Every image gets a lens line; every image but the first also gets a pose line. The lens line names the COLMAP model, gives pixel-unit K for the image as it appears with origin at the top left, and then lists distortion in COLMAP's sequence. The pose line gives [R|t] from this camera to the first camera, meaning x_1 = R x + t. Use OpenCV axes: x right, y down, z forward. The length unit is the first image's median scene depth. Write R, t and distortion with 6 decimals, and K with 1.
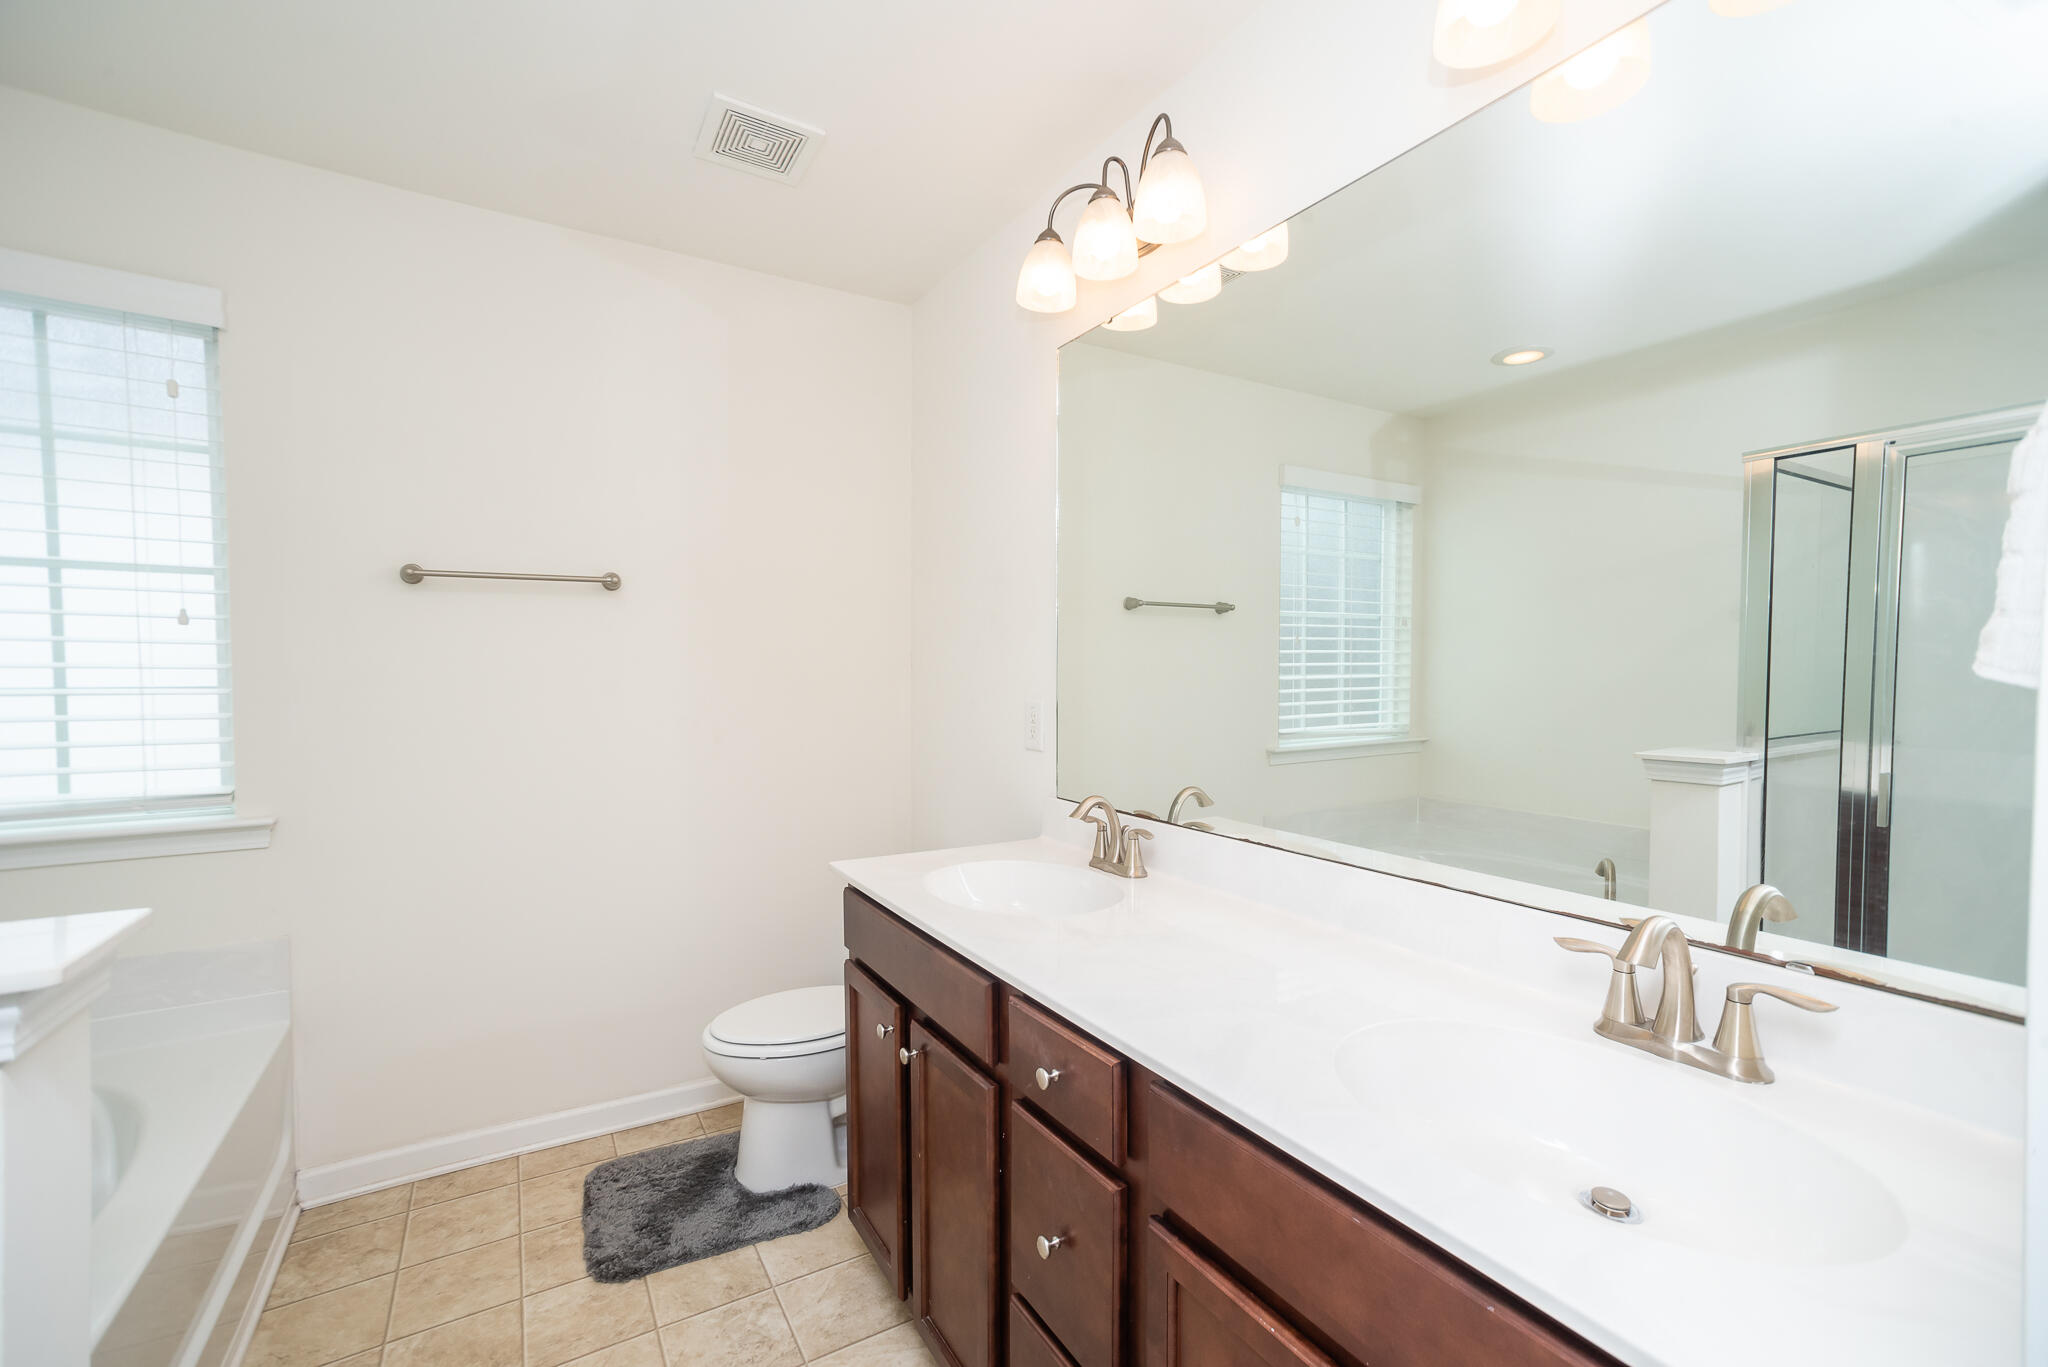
lens RADIAL K [[875.6, 0, 1017.3], [0, 875.6, 705.3], [0, 0, 1]] dist [0.019481, 0.000287]
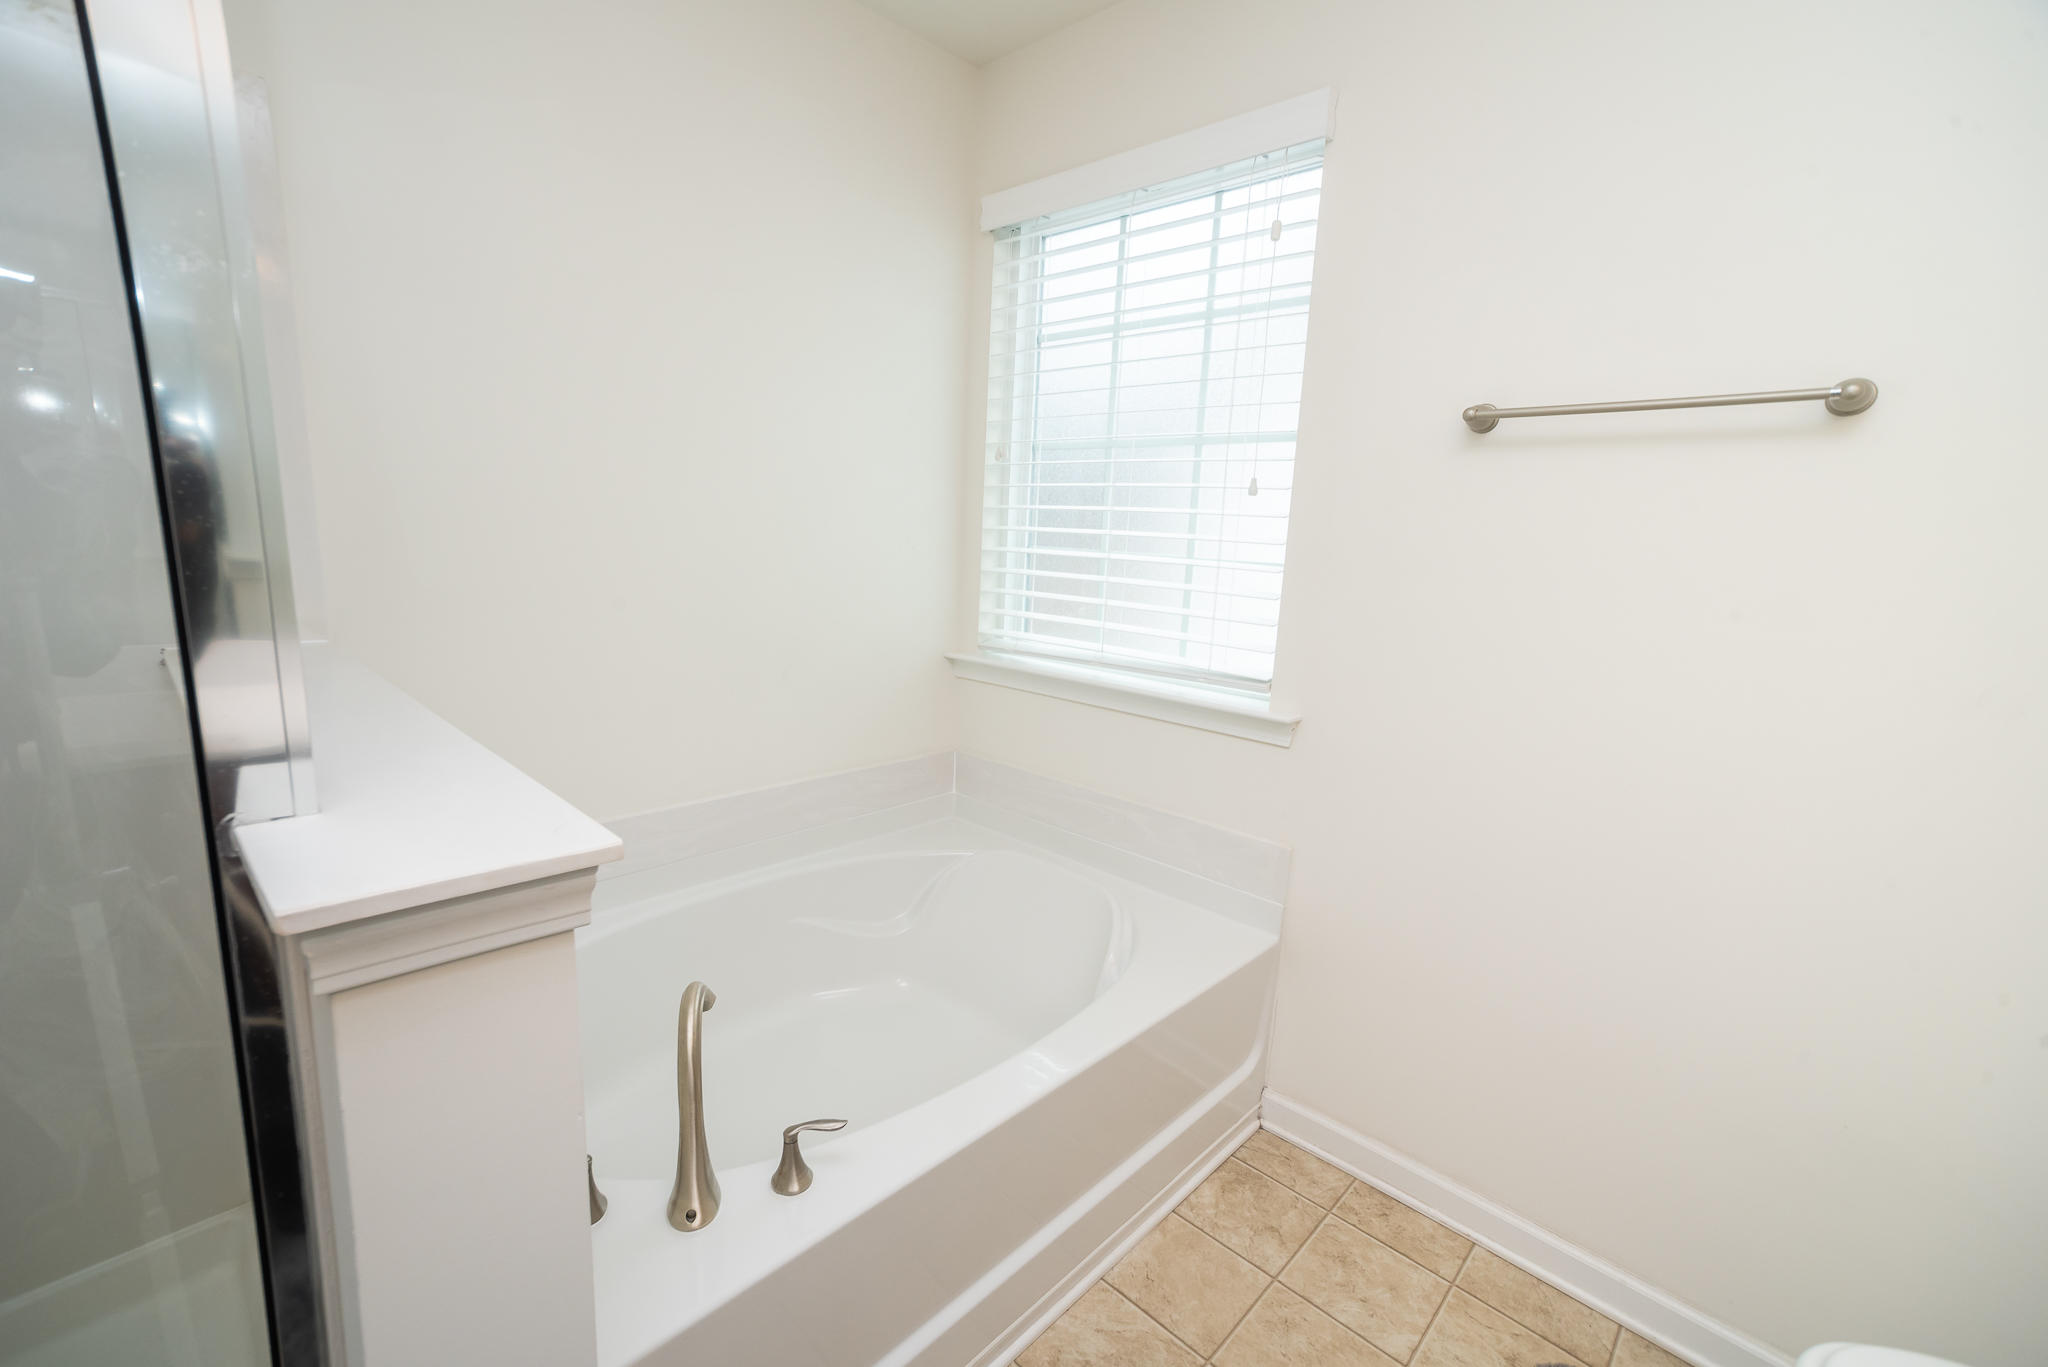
lens RADIAL K [[875.6, 0, 1017.3], [0, 875.6, 705.3], [0, 0, 1]] dist [0.019481, 0.000287]
pose [[0.271186, 0.204685, -0.940512, -0.085263], [-0.093301, 0.978116, 0.185966, -0.022442], [0.957994, 0.037320, 0.284349, 0.481446]]
